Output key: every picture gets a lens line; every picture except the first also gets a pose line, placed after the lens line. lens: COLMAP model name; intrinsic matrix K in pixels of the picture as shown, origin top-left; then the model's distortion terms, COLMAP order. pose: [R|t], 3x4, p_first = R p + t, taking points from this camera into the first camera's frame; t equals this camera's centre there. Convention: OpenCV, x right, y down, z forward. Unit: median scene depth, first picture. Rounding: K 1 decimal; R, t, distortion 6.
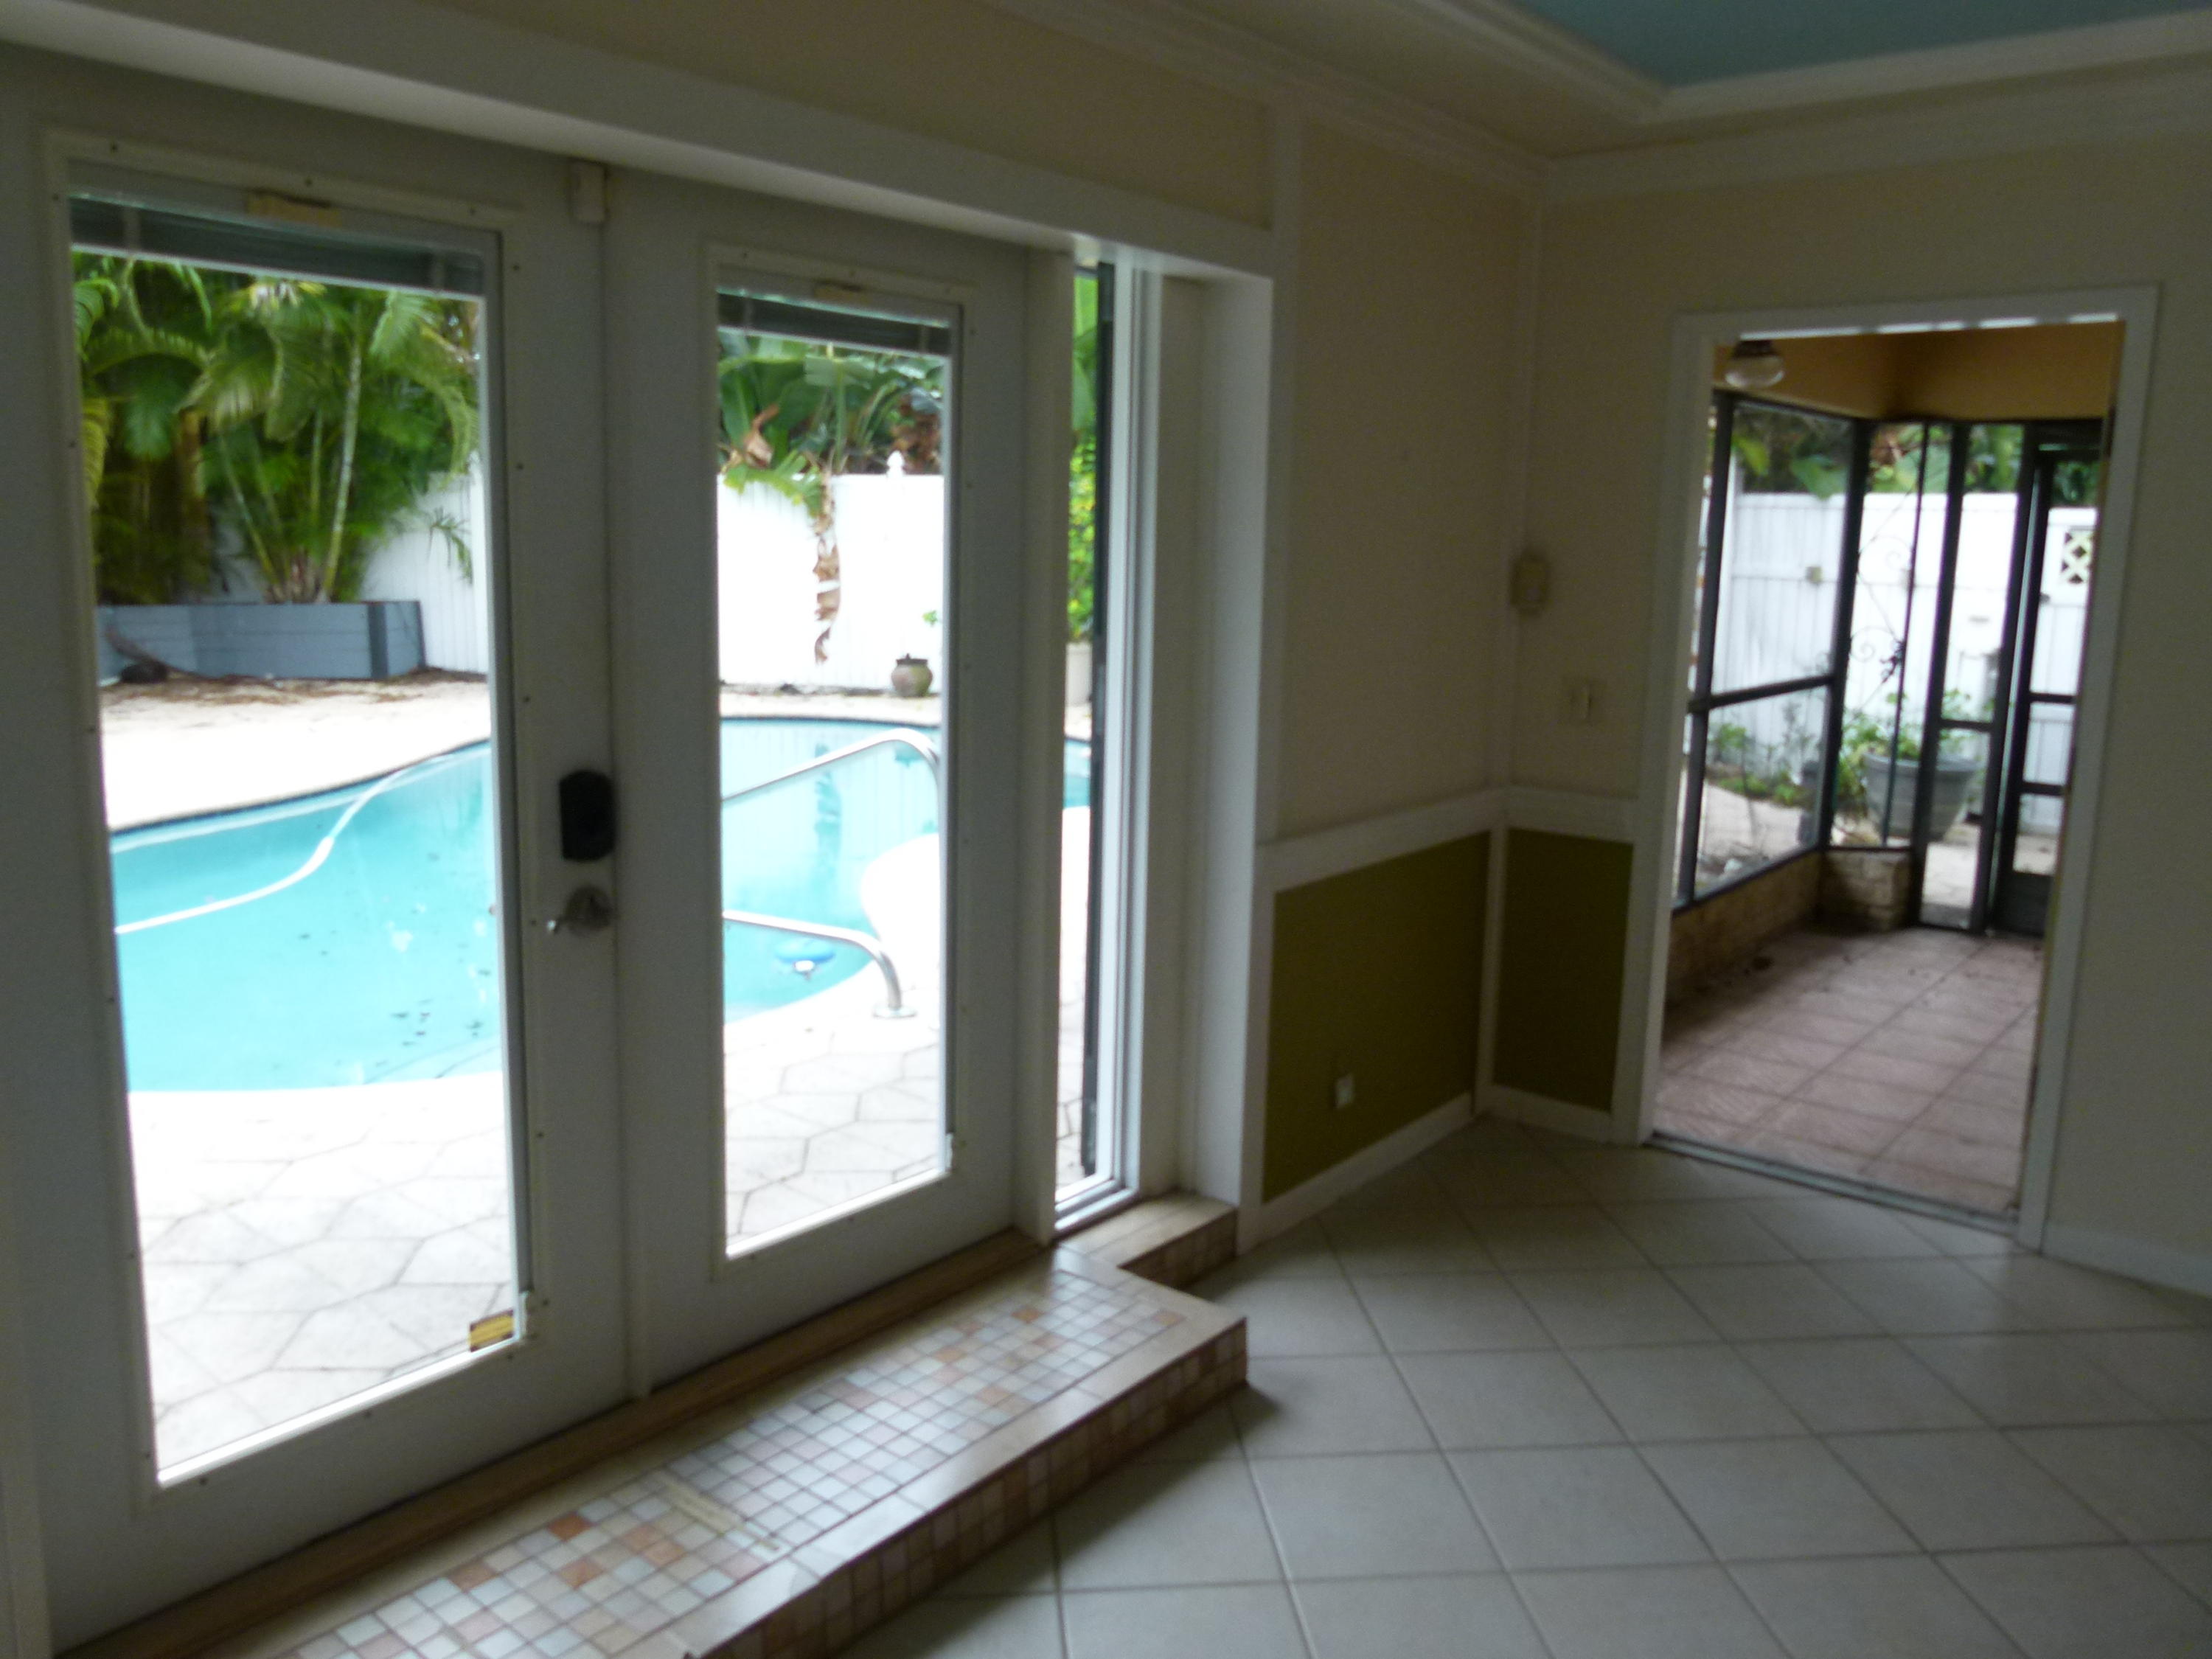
lens RADIAL K [[1661.5, 0, 1109.0], [0, 1661.5, 819.3], [0, 0, 1]] dist [-0.039186, 0.027917]
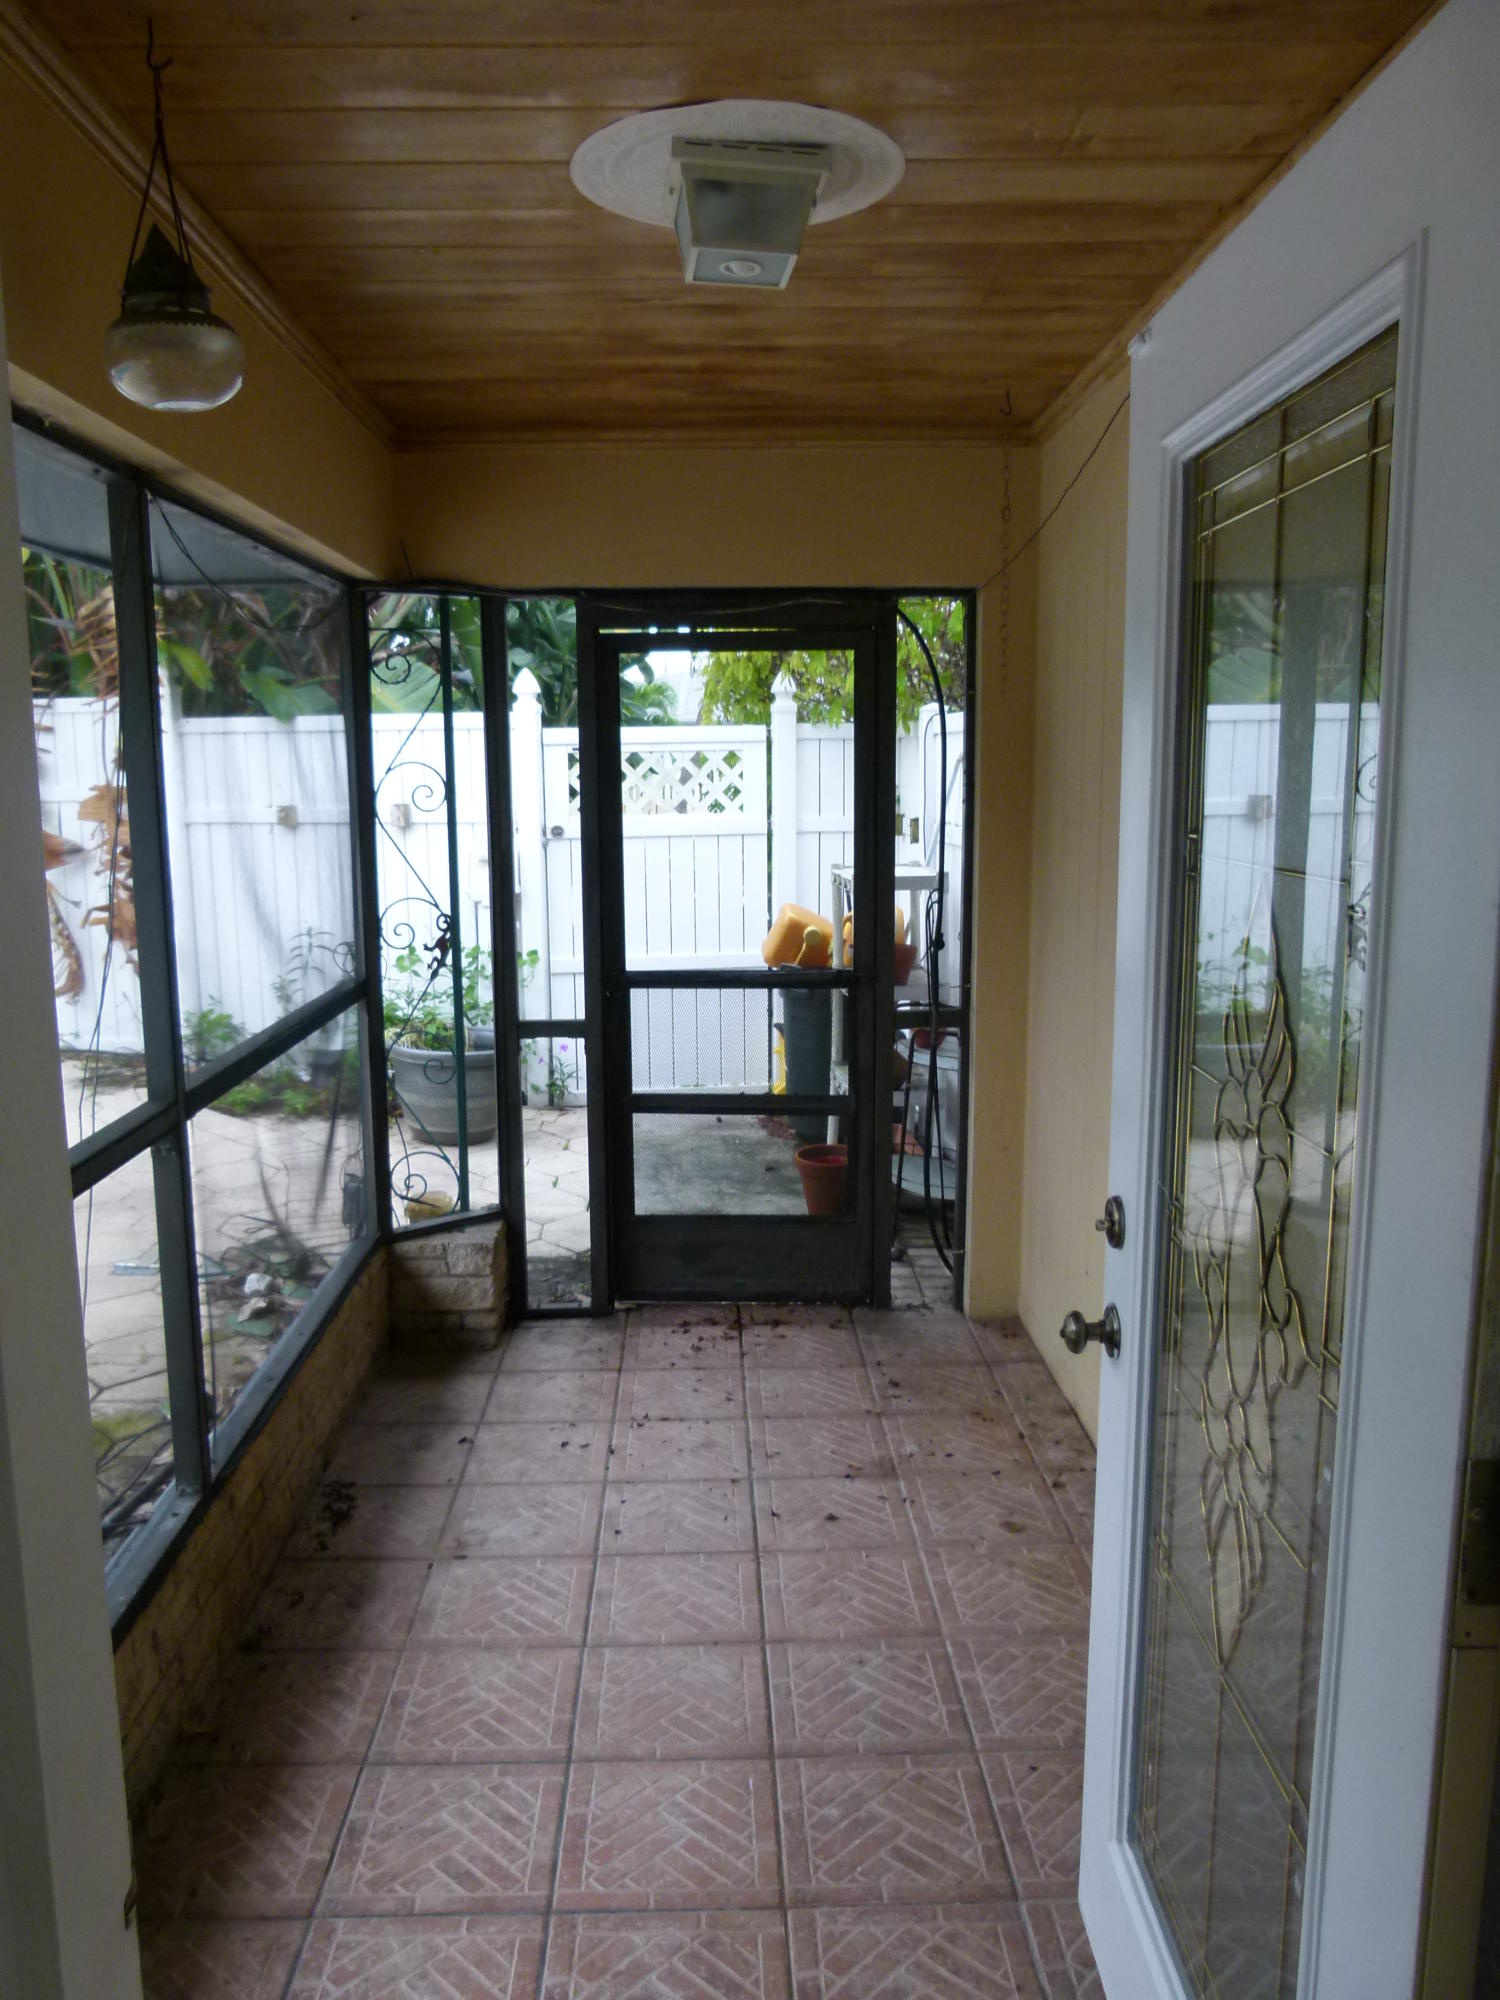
lens RADIAL K [[1502.3, 0, 750.8], [0, 1502.3, 1007.8], [0, 0, 1]] dist [-0.039186, 0.027917]
pose [[0.753213, -0.128778, 0.645047, 0.169994], [0.137765, 0.989784, 0.036735, -0.075777], [-0.643188, 0.061195, 0.763259, 0.447848]]
